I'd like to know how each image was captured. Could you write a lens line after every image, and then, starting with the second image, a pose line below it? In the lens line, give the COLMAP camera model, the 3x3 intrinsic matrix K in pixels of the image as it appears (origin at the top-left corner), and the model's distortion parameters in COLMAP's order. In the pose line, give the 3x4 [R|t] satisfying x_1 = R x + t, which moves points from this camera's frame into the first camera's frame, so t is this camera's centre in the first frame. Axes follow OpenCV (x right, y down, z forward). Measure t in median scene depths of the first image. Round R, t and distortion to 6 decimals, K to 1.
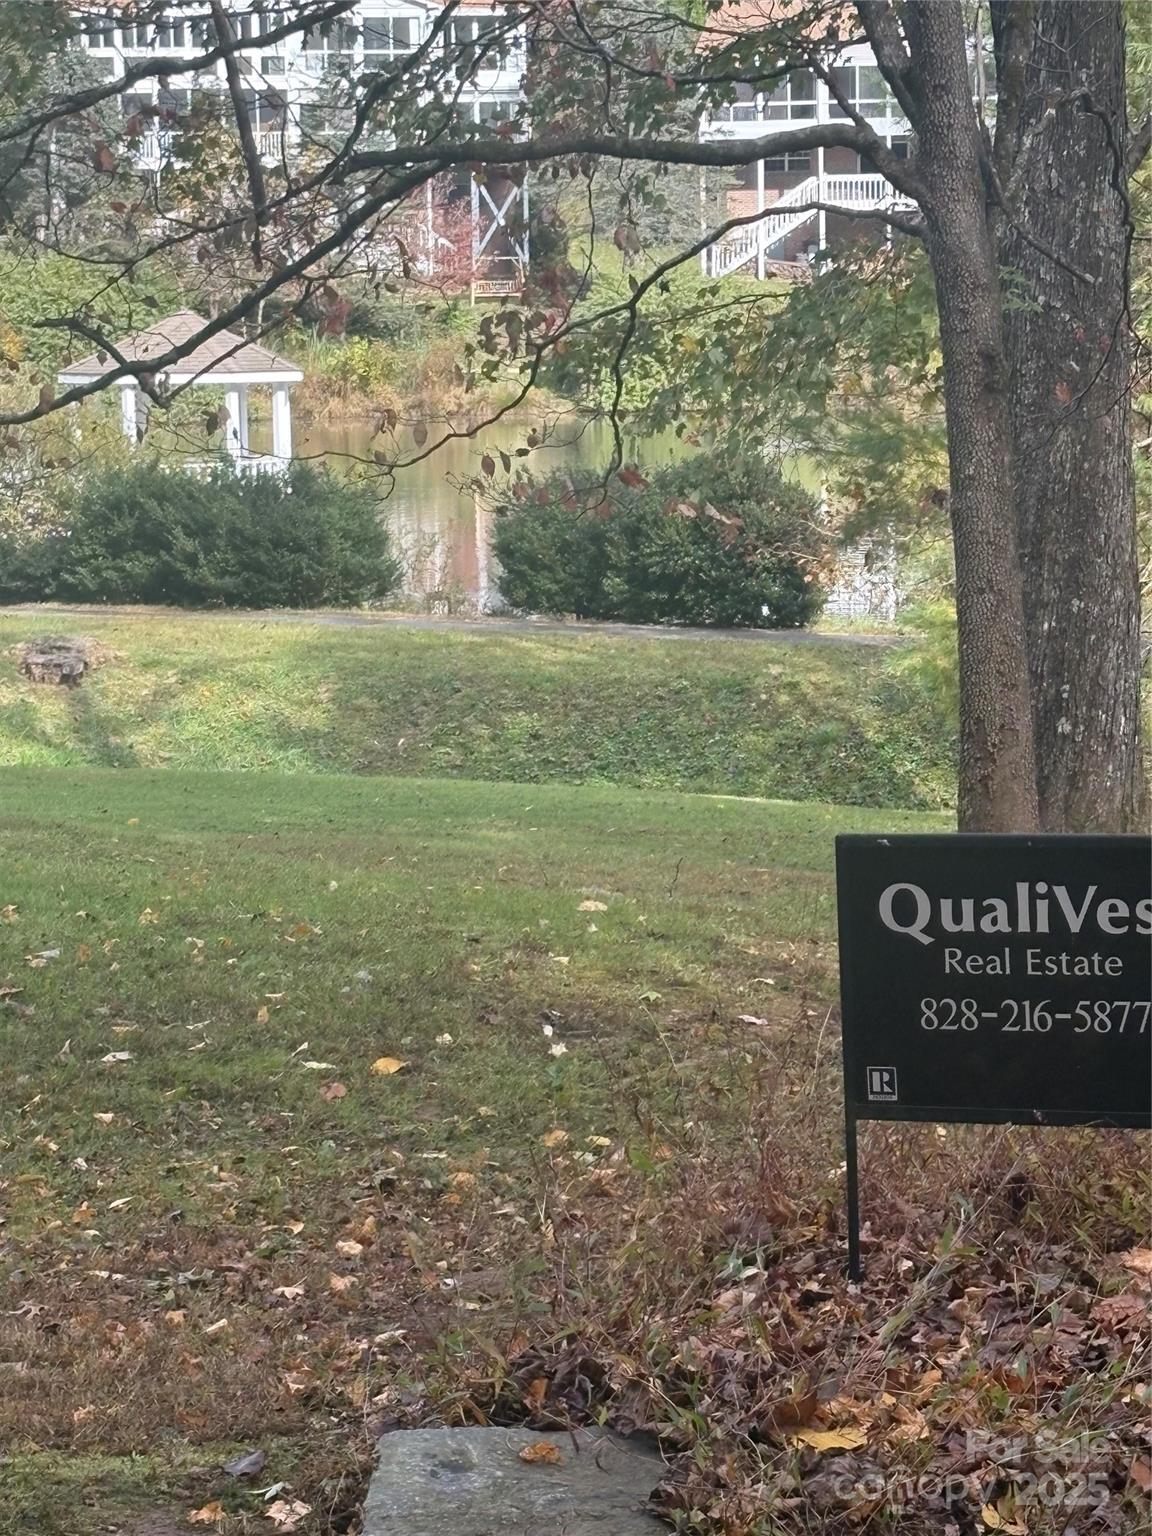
lens RADIAL K [[4508.9, 0, 575.0], [0, 4508.9, 772.1], [0, 0, 1]] dist [0.169997, 0.000000]
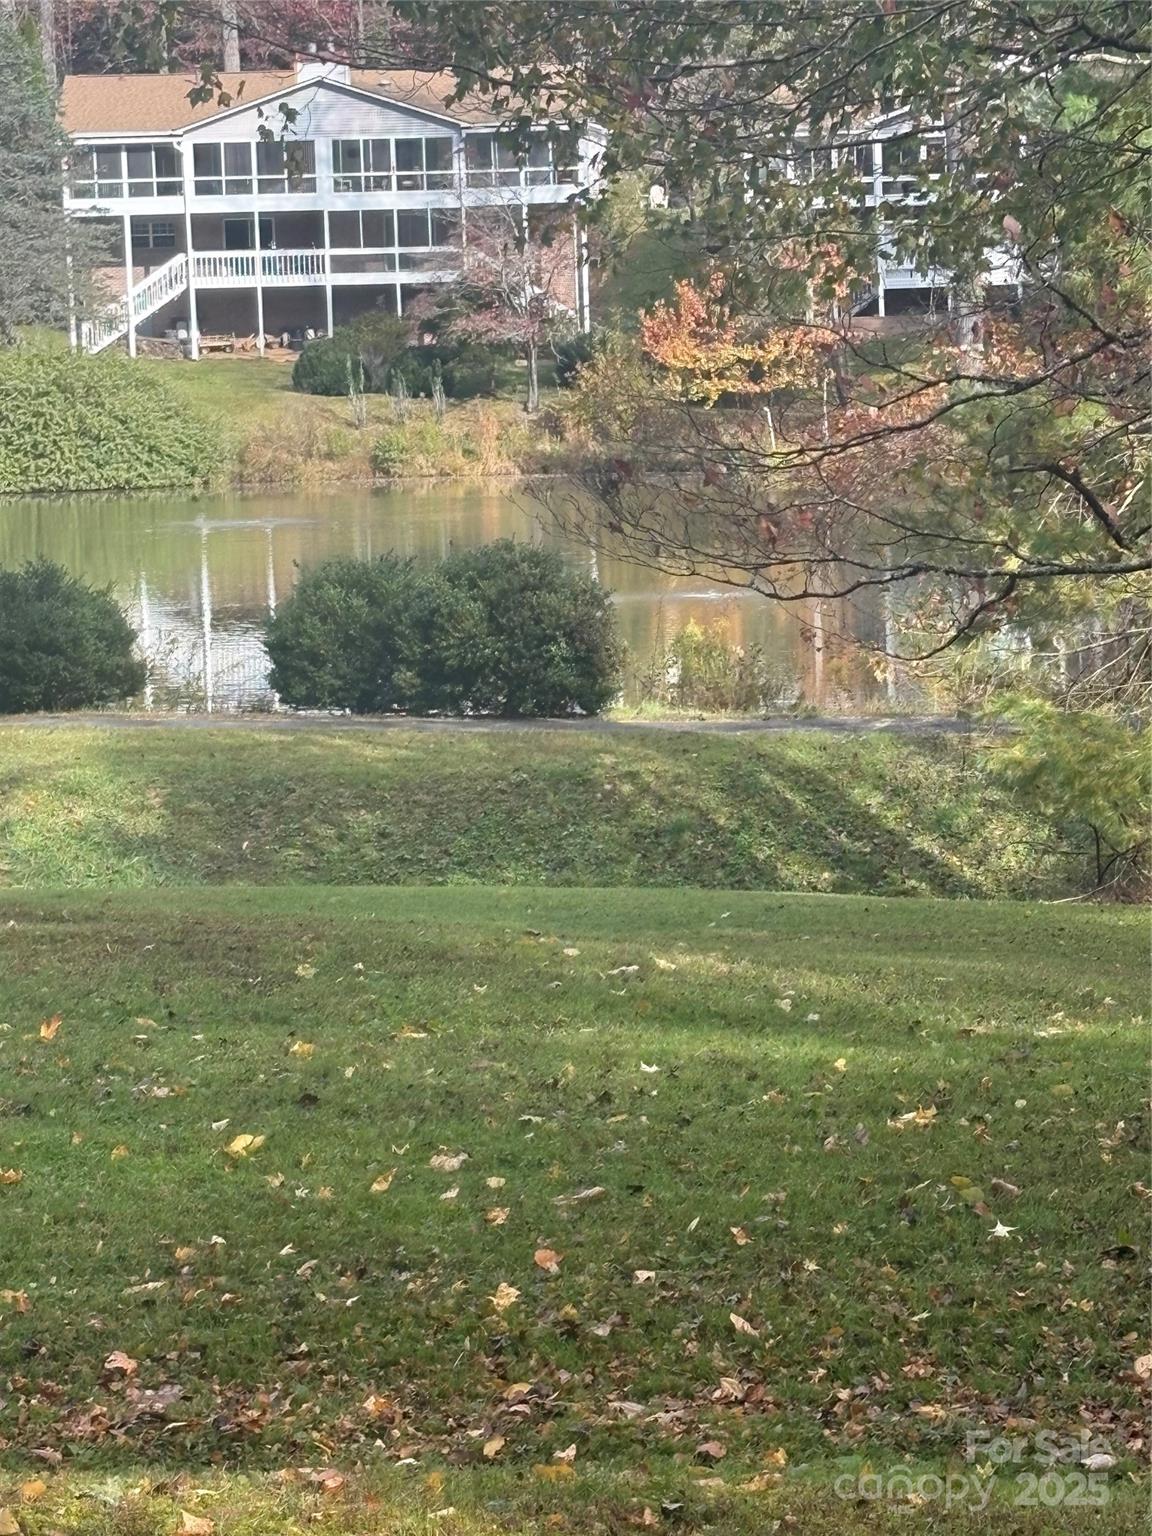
lens RADIAL K [[4508.9, 0, 575.5], [0, 4508.9, 764.4], [0, 0, 1]] dist [0.169997, 0.000000]
pose [[0.975719, -0.033241, 0.216490, -0.179636], [0.036459, 0.999276, -0.010885, -0.010896], [-0.215972, 0.018514, 0.976224, 0.020246]]
